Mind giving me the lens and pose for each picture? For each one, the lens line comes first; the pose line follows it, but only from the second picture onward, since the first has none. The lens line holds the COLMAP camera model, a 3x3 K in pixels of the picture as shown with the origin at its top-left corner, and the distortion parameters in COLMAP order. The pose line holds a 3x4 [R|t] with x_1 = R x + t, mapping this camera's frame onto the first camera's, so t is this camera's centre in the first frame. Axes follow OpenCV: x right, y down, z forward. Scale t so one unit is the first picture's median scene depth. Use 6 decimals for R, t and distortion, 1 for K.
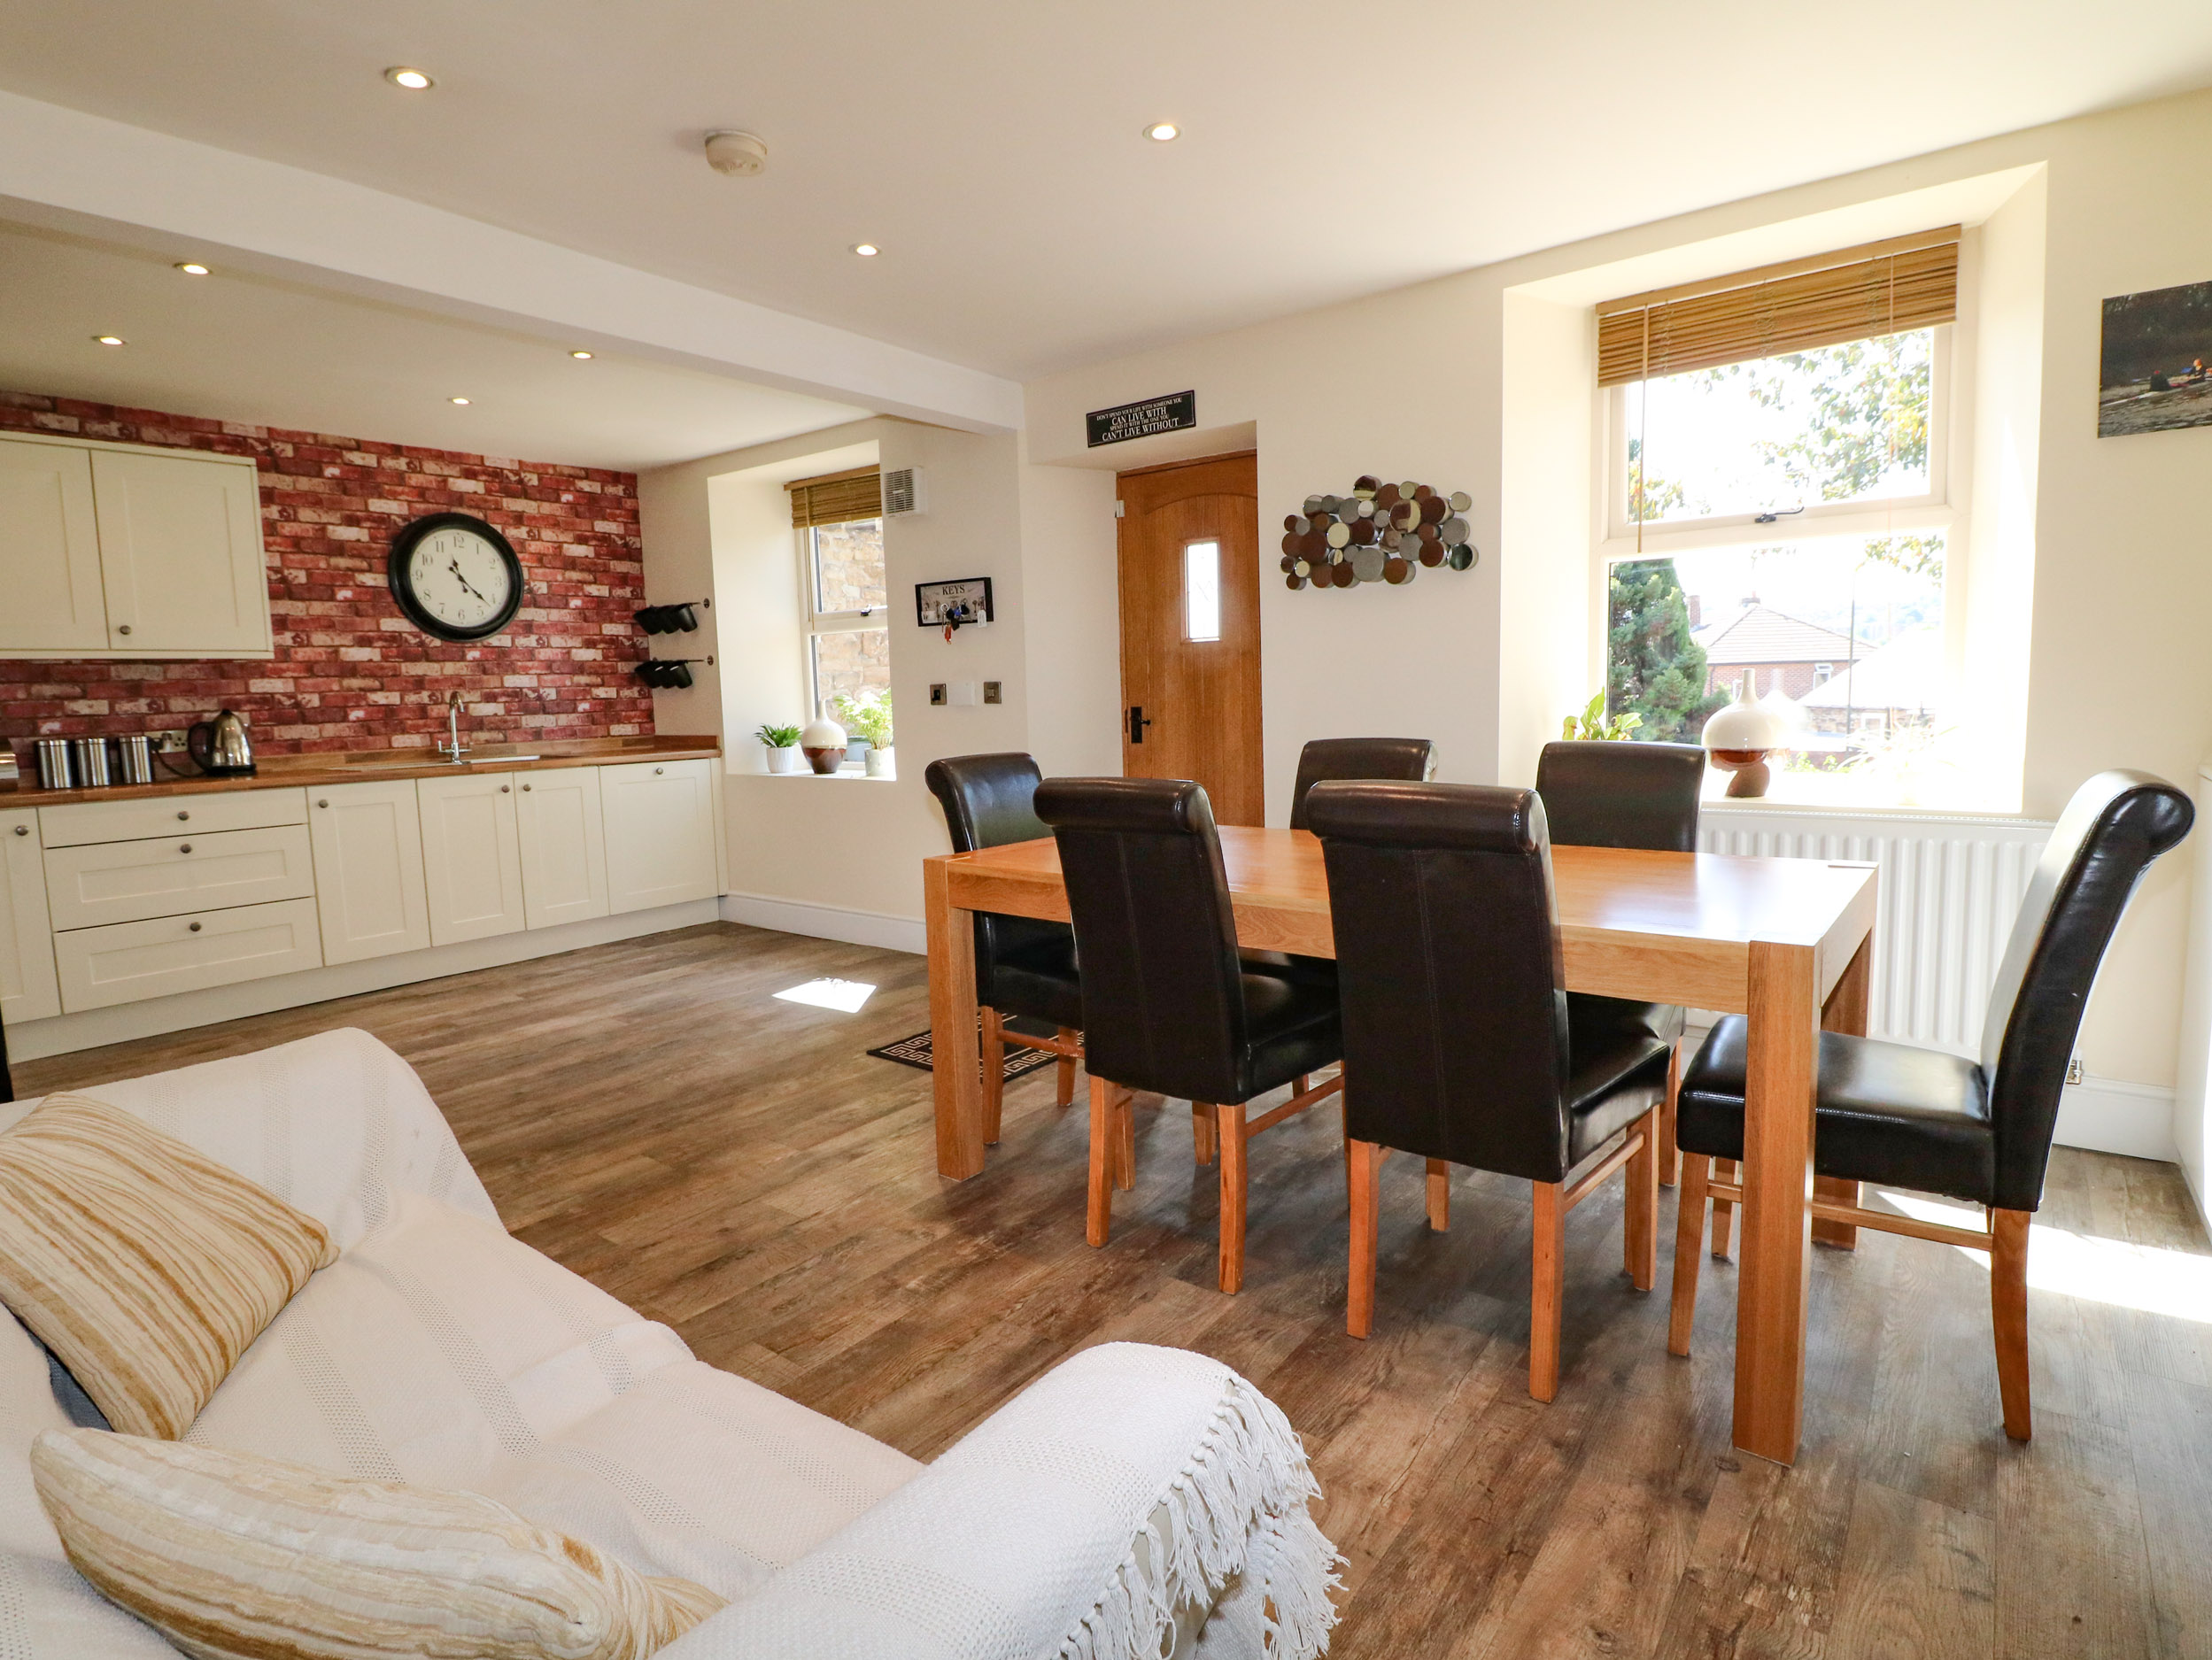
lens RADIAL K [[1161.2, 0, 1126.2], [0, 1161.2, 820.4], [0, 0, 1]] dist [-0.012363, -0.005913]
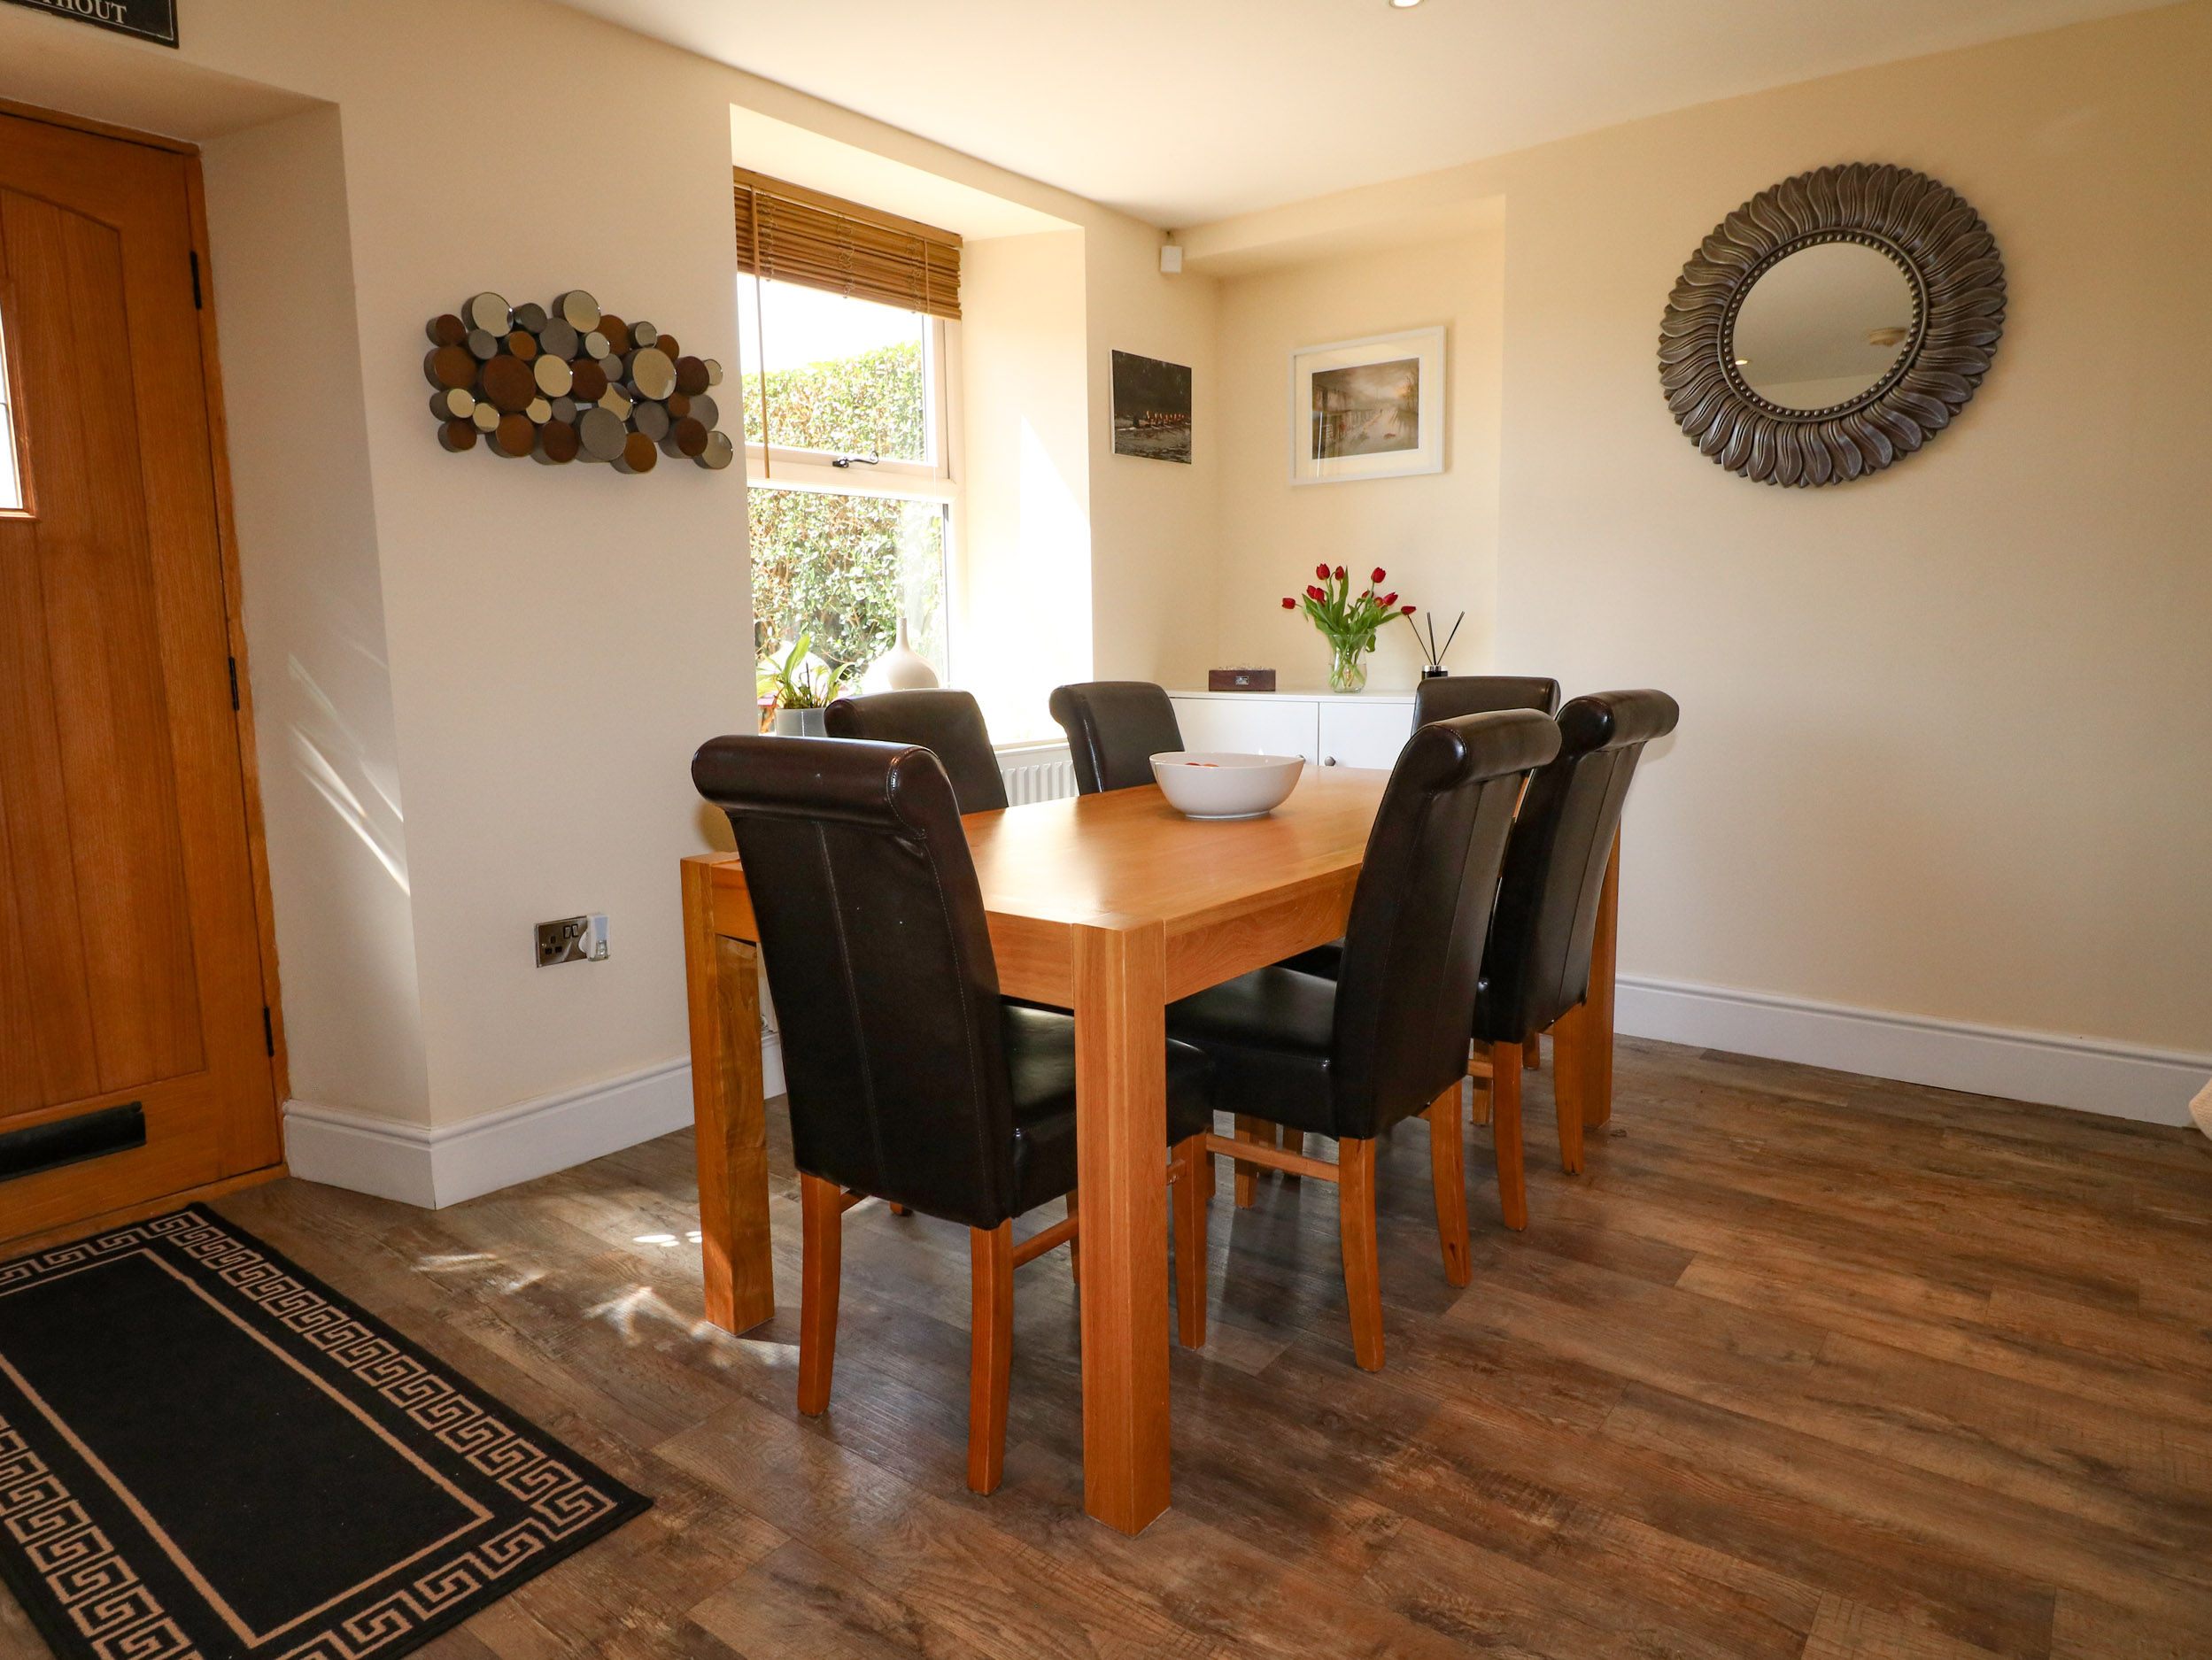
lens RADIAL K [[1312.4, 0, 1096.7], [0, 1312.4, 822.1], [0, 0, 1]] dist [0.003225, -0.011407]
pose [[0.008277, -0.121941, 0.992503, -0.802015], [0.114177, 0.986161, 0.120209, -0.096944], [-0.993426, 0.112327, 0.022085, 1.094187]]
